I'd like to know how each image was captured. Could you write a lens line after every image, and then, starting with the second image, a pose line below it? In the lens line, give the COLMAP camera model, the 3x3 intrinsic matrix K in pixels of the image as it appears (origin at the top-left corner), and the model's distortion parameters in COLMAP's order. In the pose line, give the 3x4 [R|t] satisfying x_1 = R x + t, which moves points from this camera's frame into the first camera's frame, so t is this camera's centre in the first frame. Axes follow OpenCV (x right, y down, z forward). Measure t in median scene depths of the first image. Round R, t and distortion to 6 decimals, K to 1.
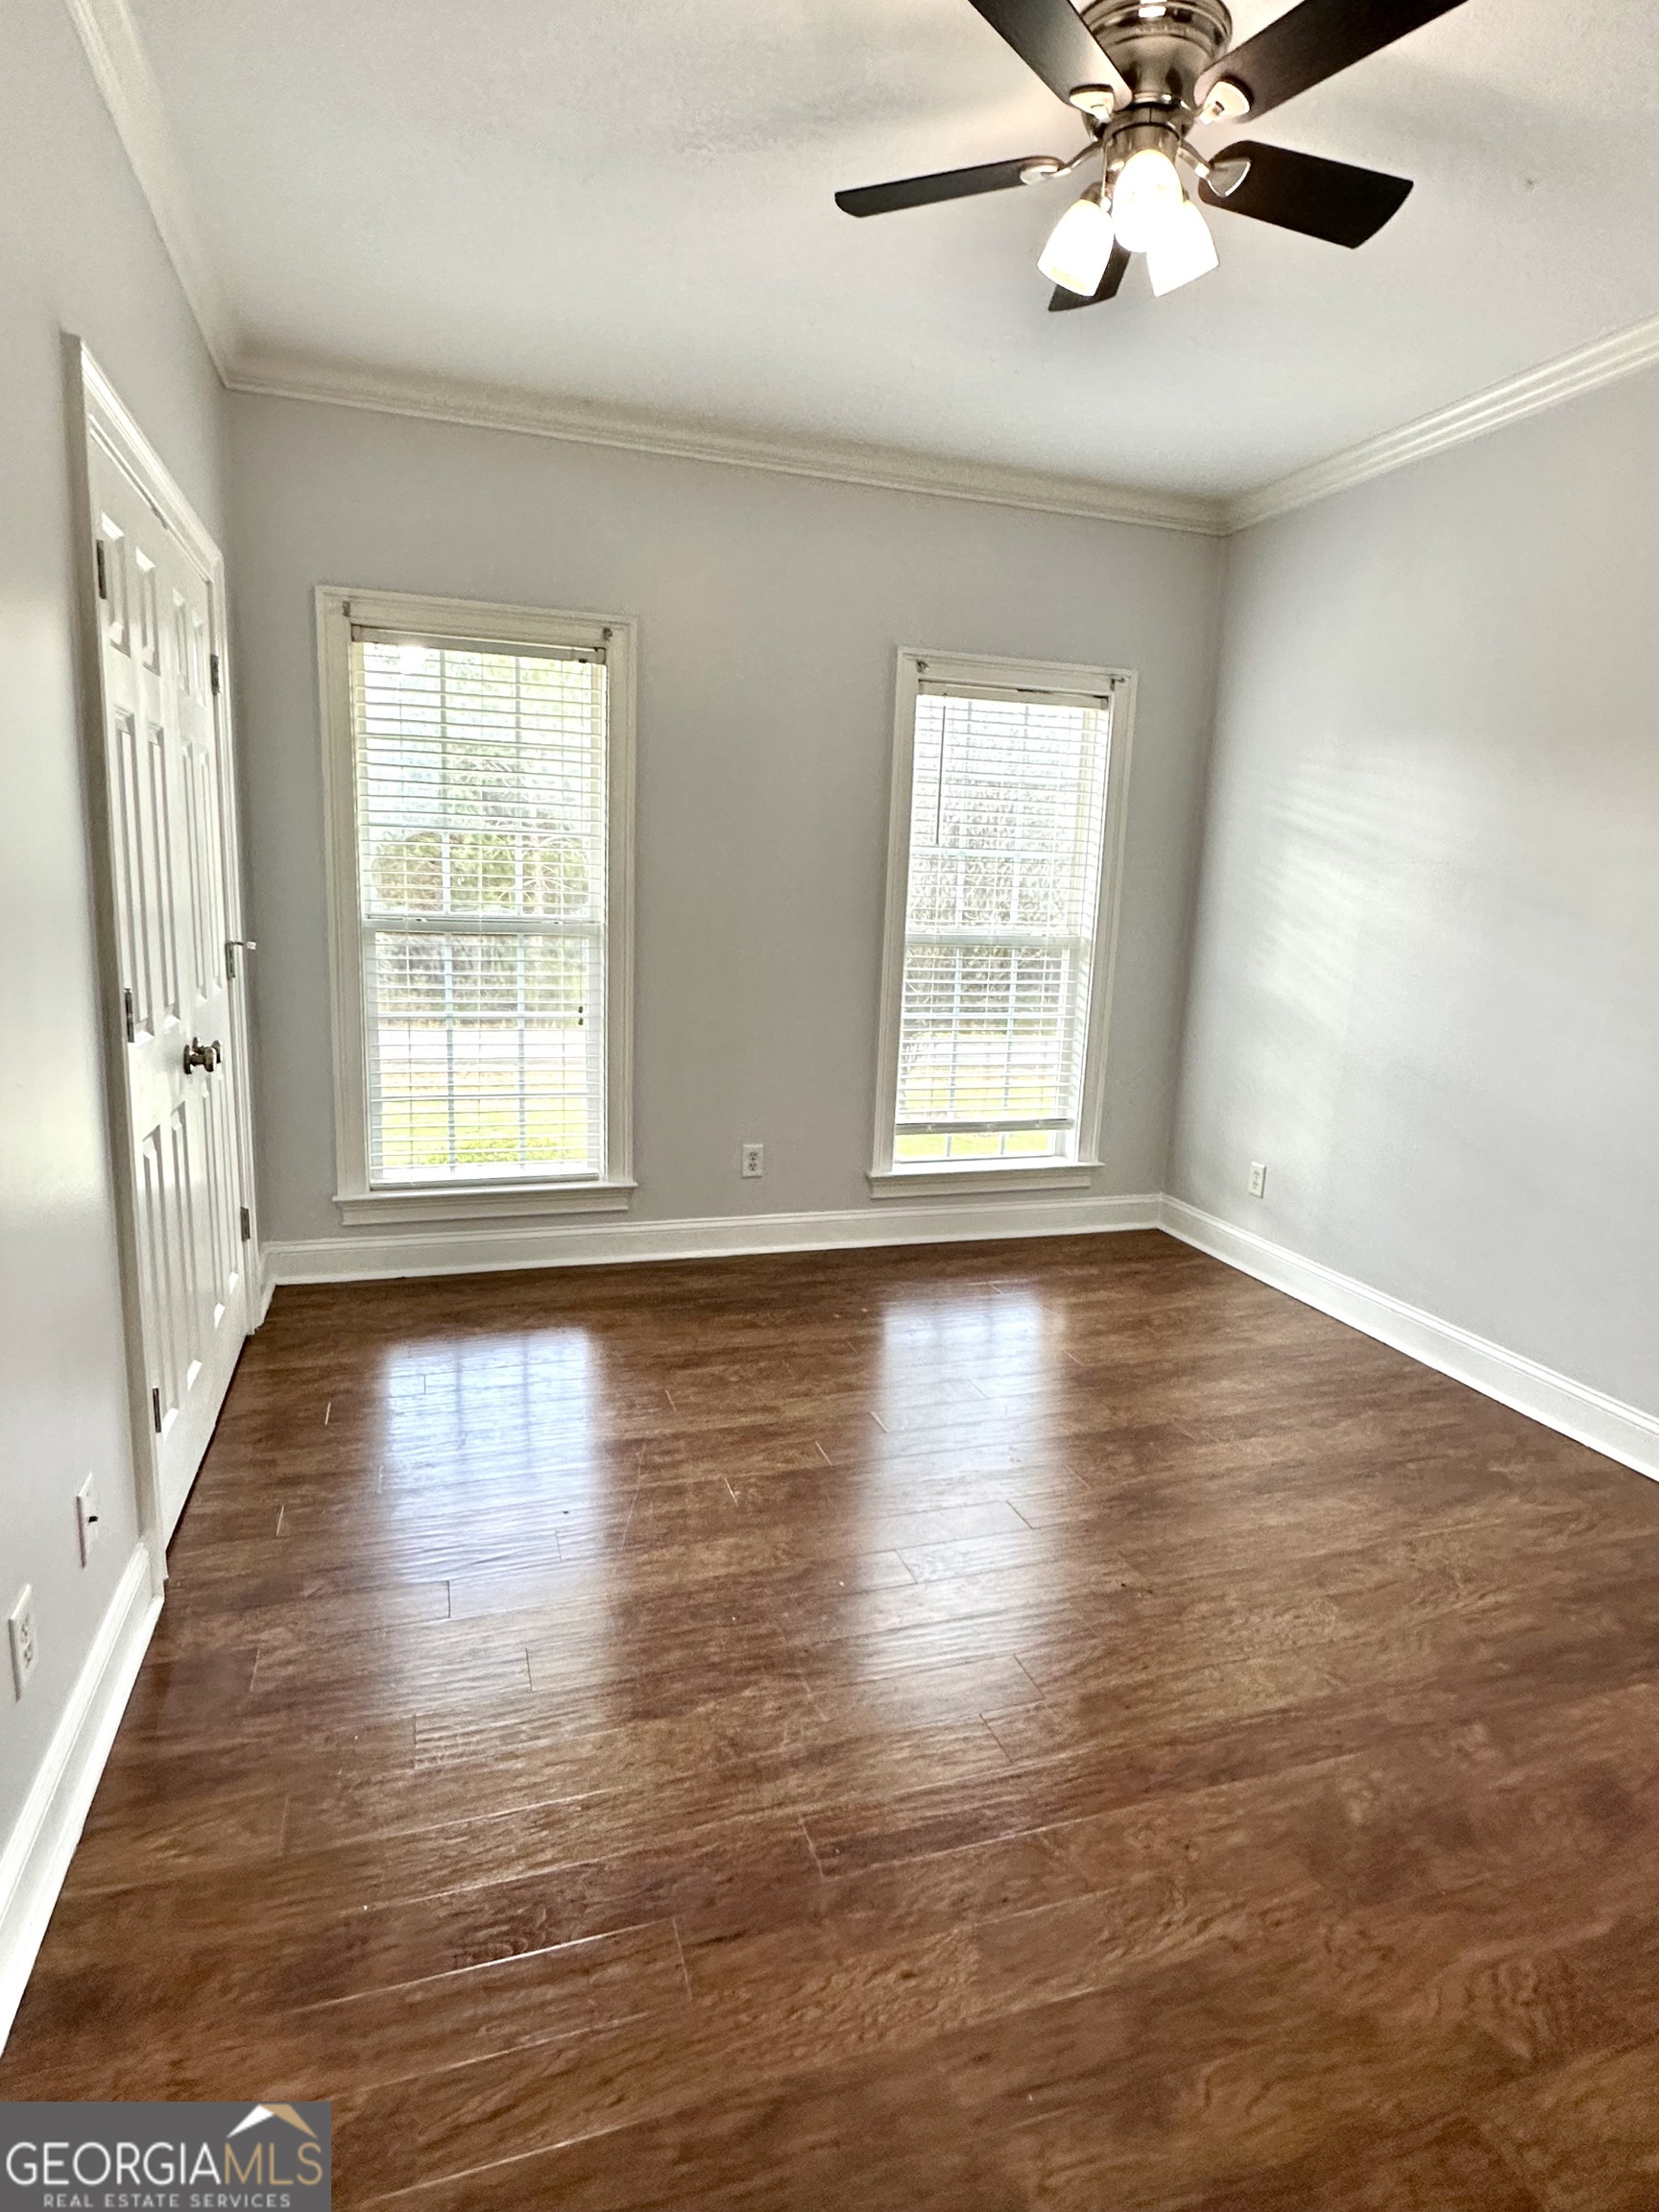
lens RADIAL K [[1196.9, 0, 831.6], [0, 1196.9, 1108.5], [0, 0, 1]] dist [-0.002171, 0.001826]
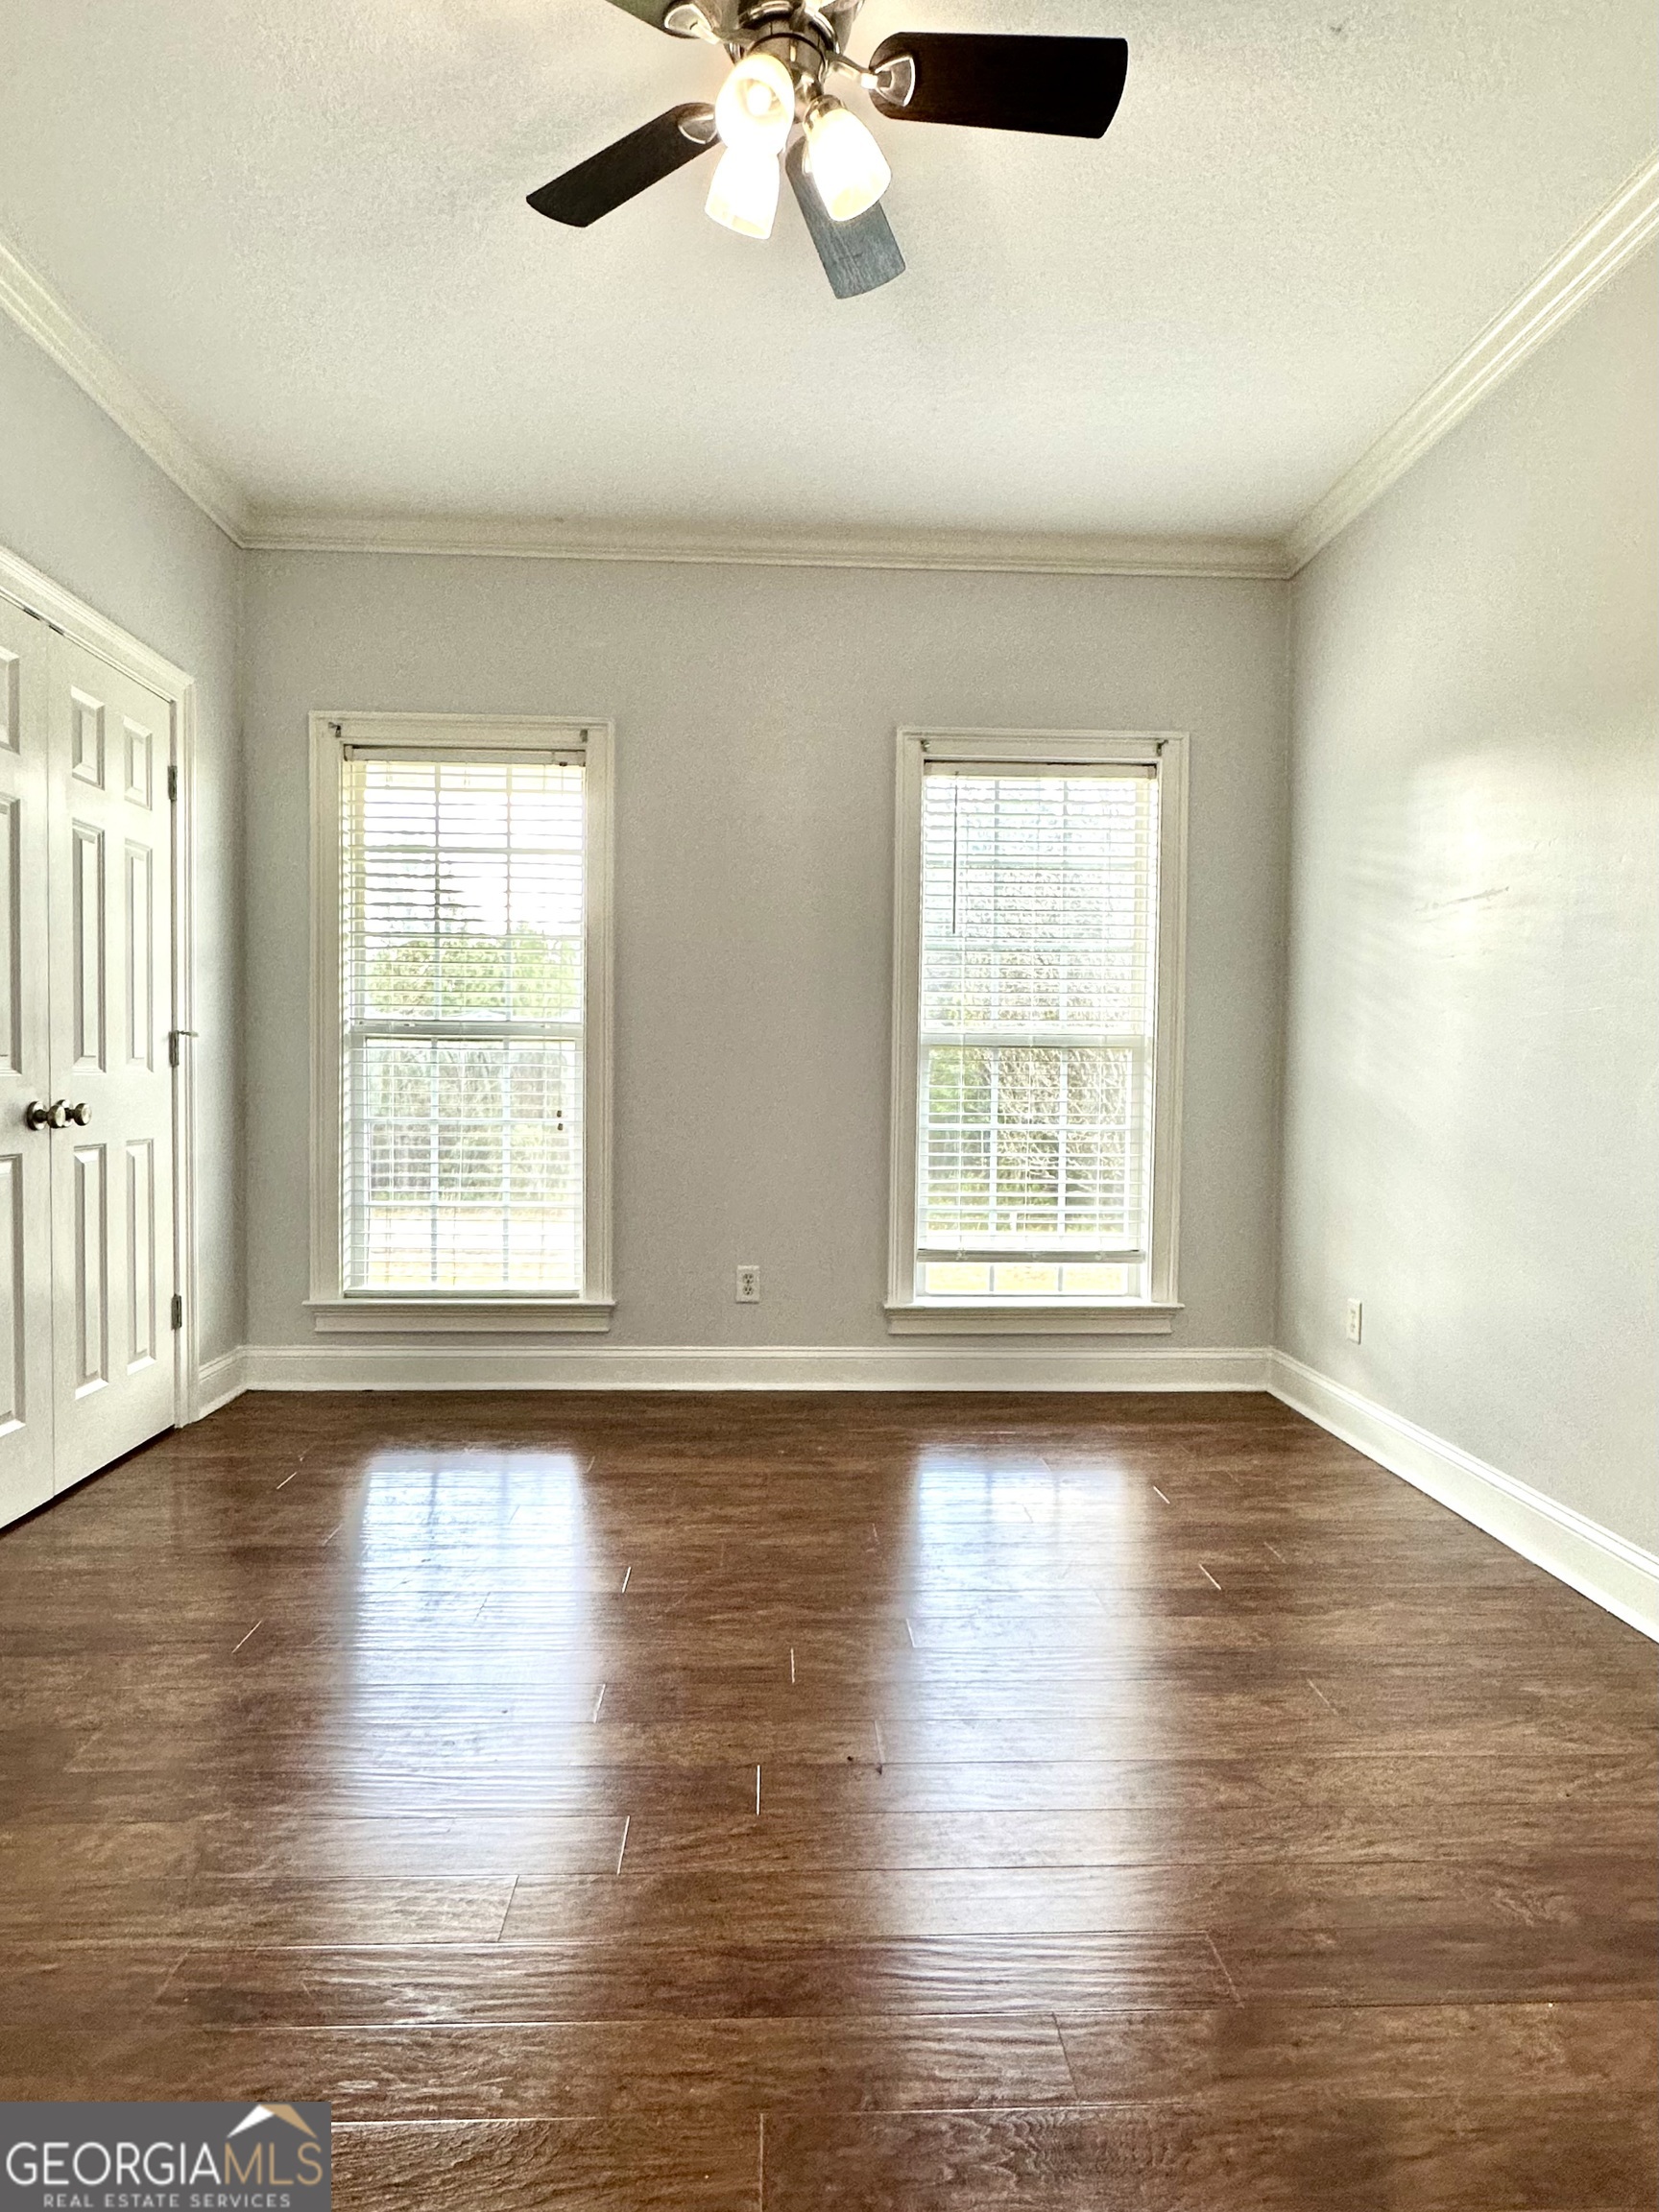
lens RADIAL K [[1248.1, 0, 825.7], [0, 1248.1, 1126.7], [0, 0, 1]] dist [0.000083, 0.001422]
pose [[0.961479, -0.016303, -0.274396, 0.258674], [-0.027163, 0.987718, -0.153865, 0.072345], [0.273535, 0.155391, 0.949227, 0.106754]]
